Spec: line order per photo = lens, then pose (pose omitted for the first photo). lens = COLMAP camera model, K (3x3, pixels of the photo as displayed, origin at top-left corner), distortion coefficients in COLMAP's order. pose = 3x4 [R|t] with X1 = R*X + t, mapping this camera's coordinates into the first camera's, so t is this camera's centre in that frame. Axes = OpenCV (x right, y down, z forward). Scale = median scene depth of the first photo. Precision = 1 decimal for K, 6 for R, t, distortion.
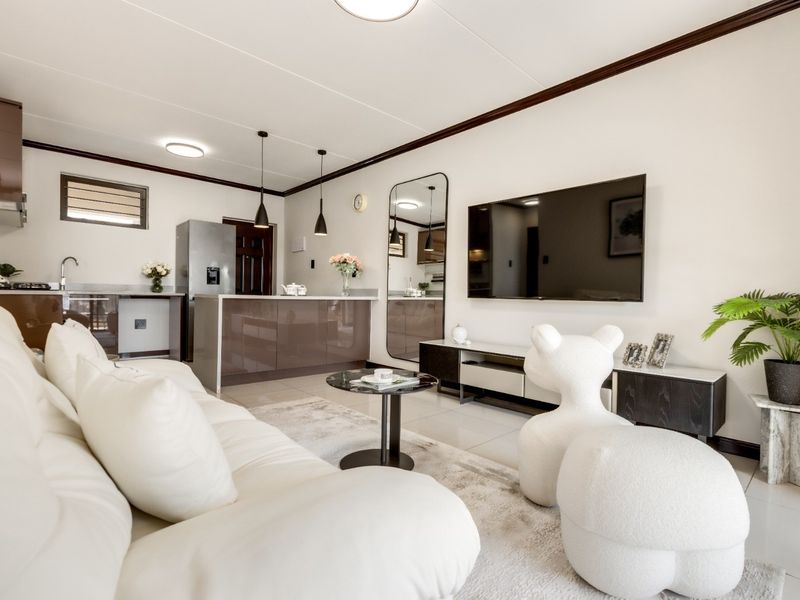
lens RADIAL K [[402.4, 0, 400.2], [0, 402.4, 301.2], [0, 0, 1]] dist [0.001564, 0.000811]
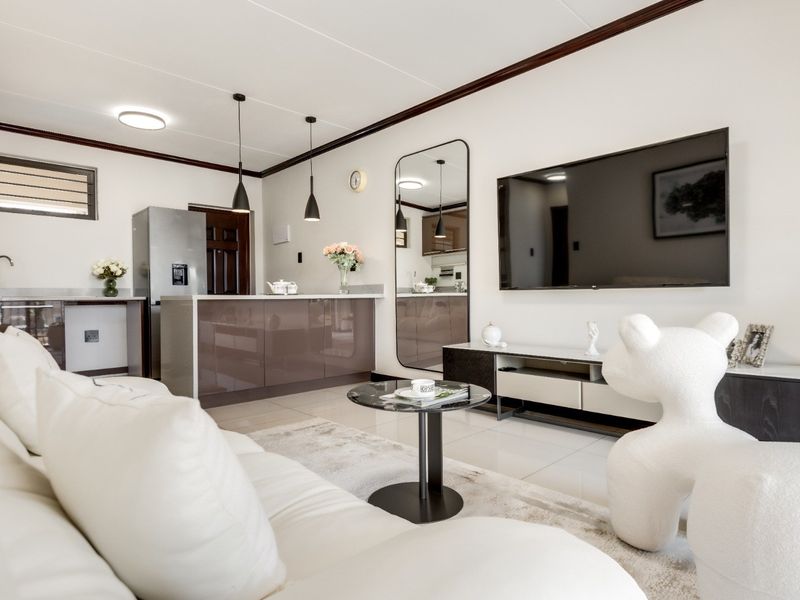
lens RADIAL K [[468.3, 0, 400.0], [0, 468.3, 300.0], [0, 0, 1]] dist [0.001636, -0.001392]
pose [[0.999339, -0.029694, 0.020985, -0.042798], [0.029823, 0.999538, -0.005862, 0.008498], [-0.020801, 0.006484, 0.999763, 0.042366]]
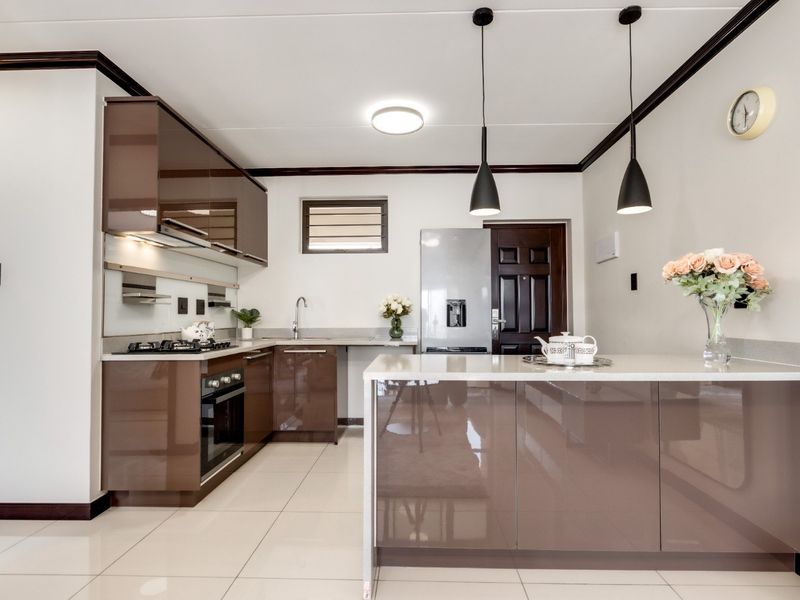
lens RADIAL K [[424.4, 0, 410.2], [0, 424.4, 301.0], [0, 0, 1]] dist [-0.002165, -0.000355]
pose [[0.723838, -0.045390, -0.688476, -0.068785], [0.010459, 0.998441, -0.054829, -0.051580], [0.689891, 0.032486, 0.723184, 0.523894]]
